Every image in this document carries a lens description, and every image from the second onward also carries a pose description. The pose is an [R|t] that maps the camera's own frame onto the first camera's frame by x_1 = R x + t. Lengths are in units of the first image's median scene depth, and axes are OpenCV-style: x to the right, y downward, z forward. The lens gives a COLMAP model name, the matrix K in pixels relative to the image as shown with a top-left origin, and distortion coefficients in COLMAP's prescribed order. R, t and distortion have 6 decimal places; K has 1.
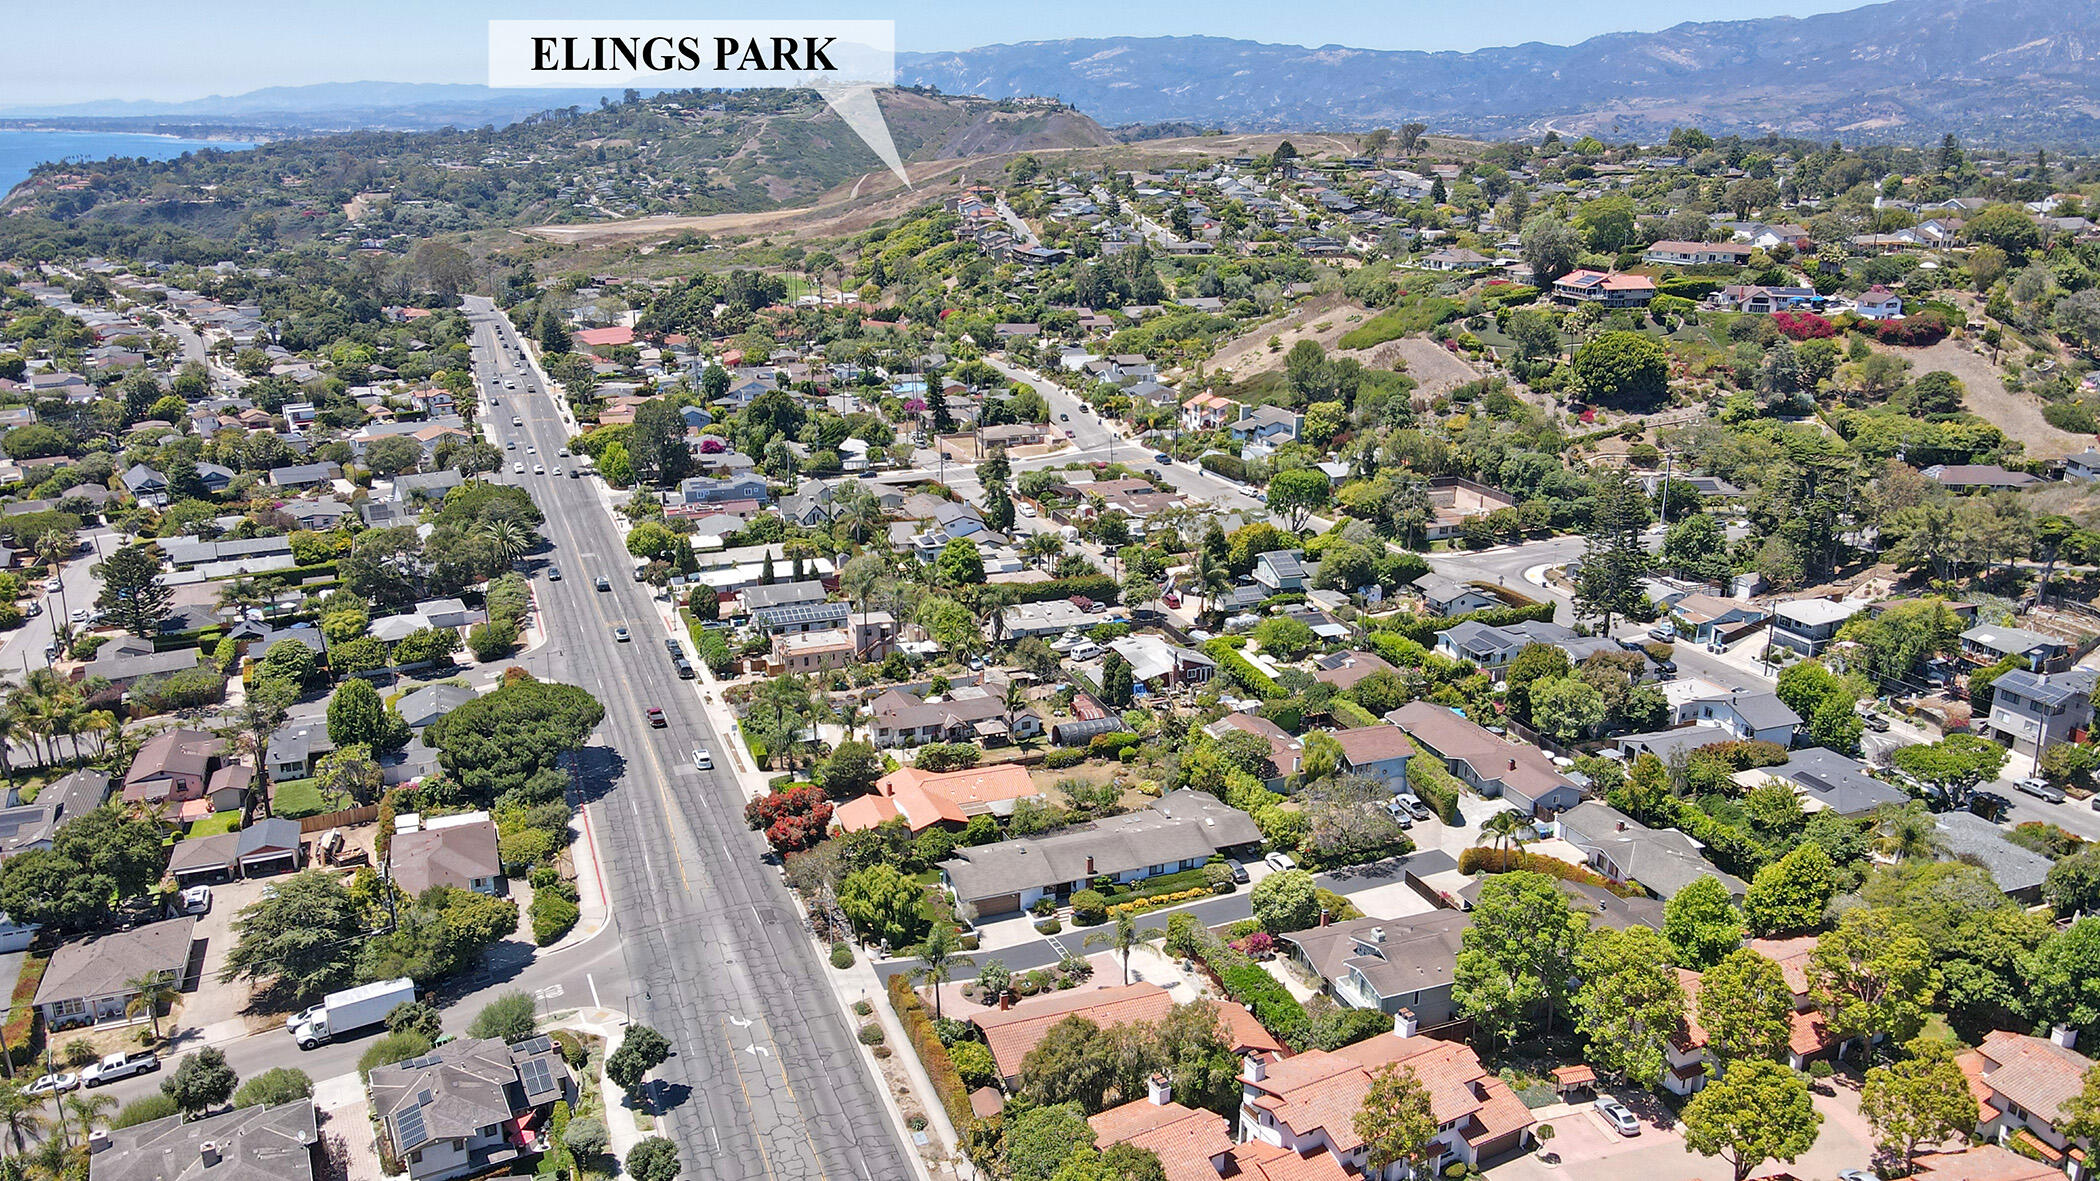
lens RADIAL K [[1552.4, 0, 1037.0], [0, 1552.4, 587.7], [0, 0, 1]] dist [-0.005583, 0.038920]
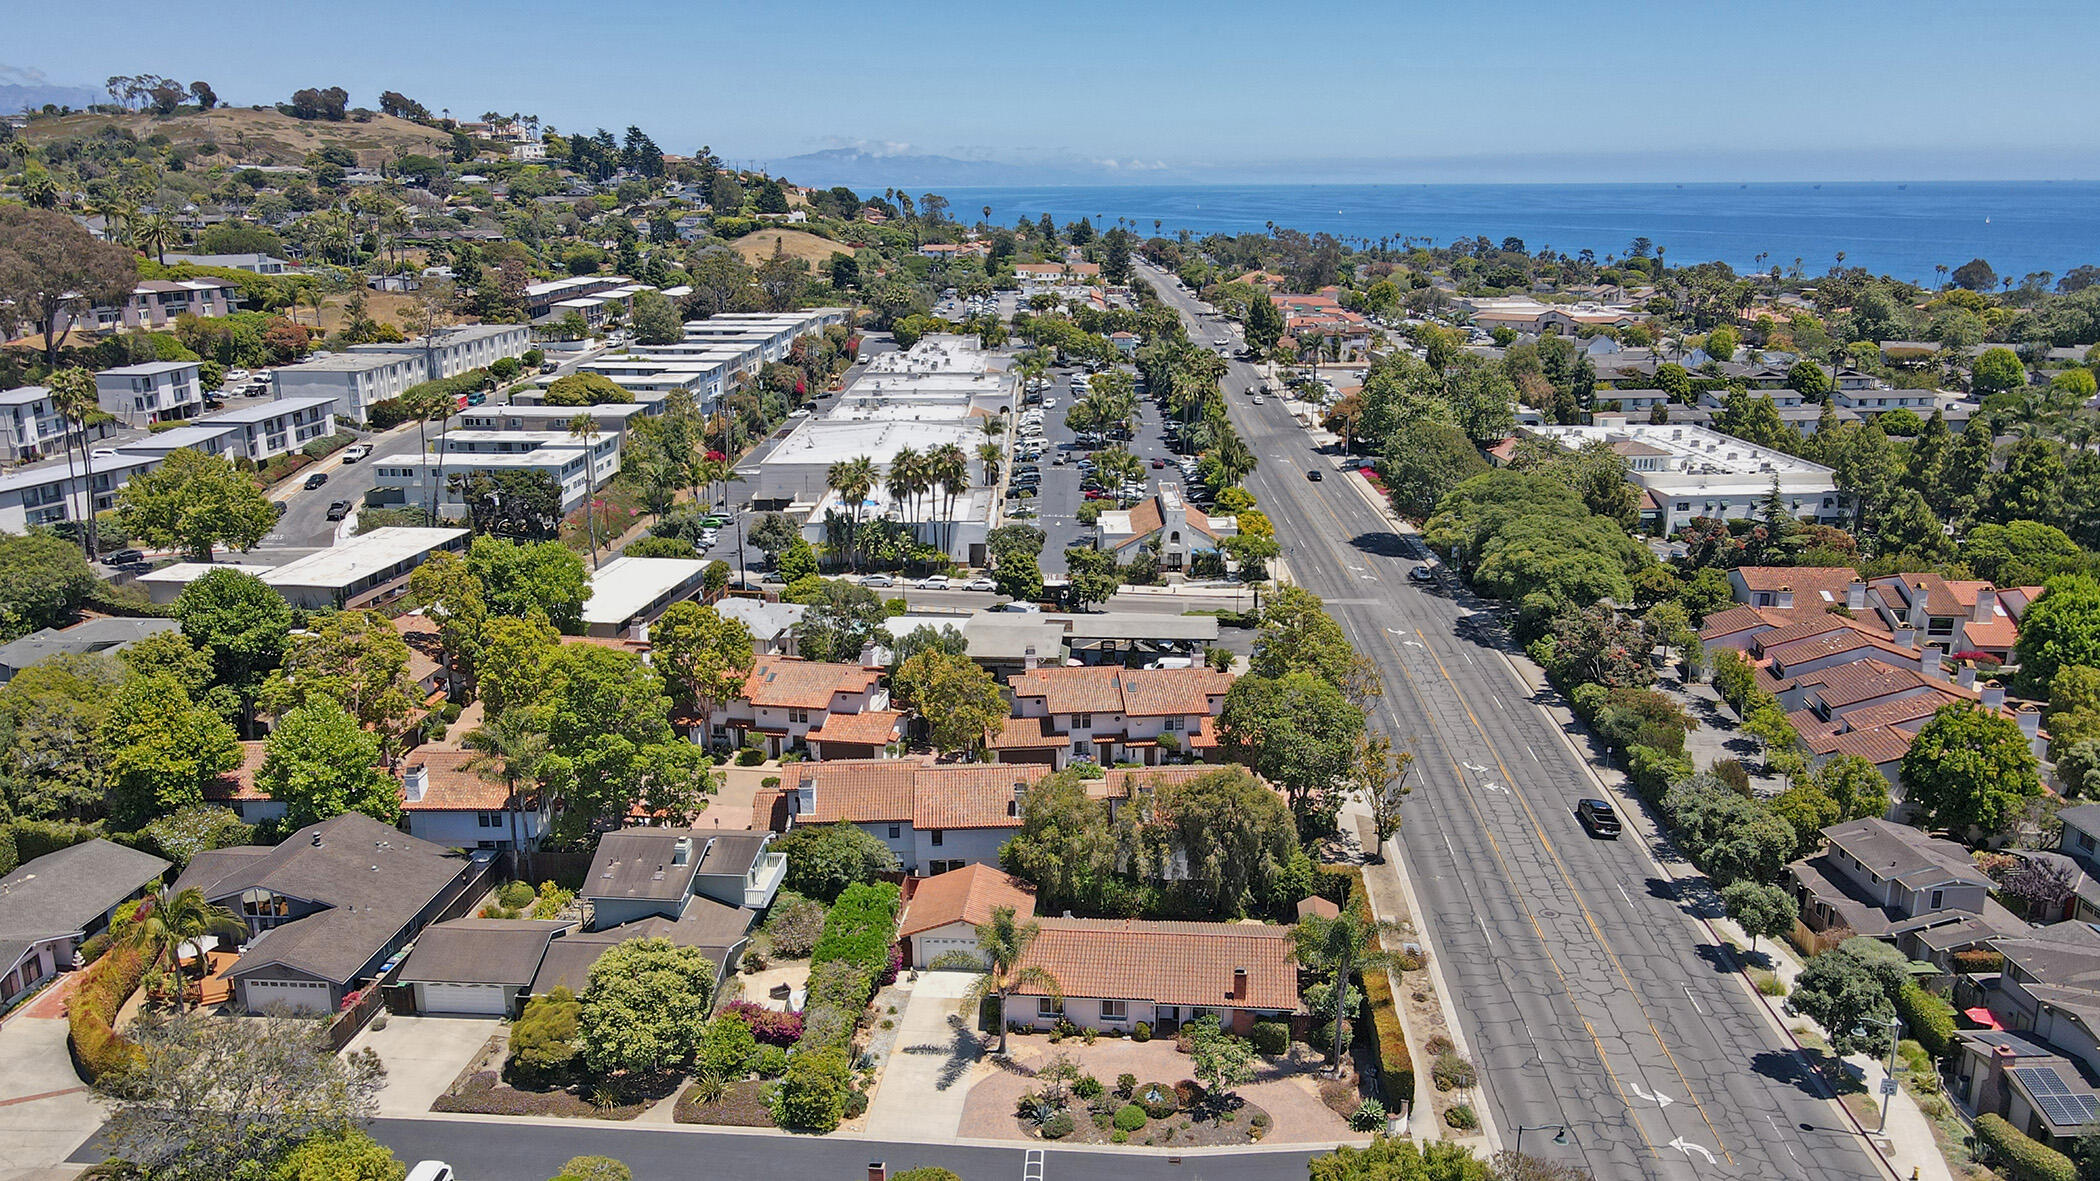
lens RADIAL K [[1552.4, 0, 1054.7], [0, 1552.4, 594.6], [0, 0, 1]] dist [-0.005583, 0.038920]
pose [[-0.903437, -0.113294, 0.413481, -0.111329], [0.123491, 0.854806, 0.504041, -0.110280], [-0.410551, 0.506430, -0.758272, 0.815328]]
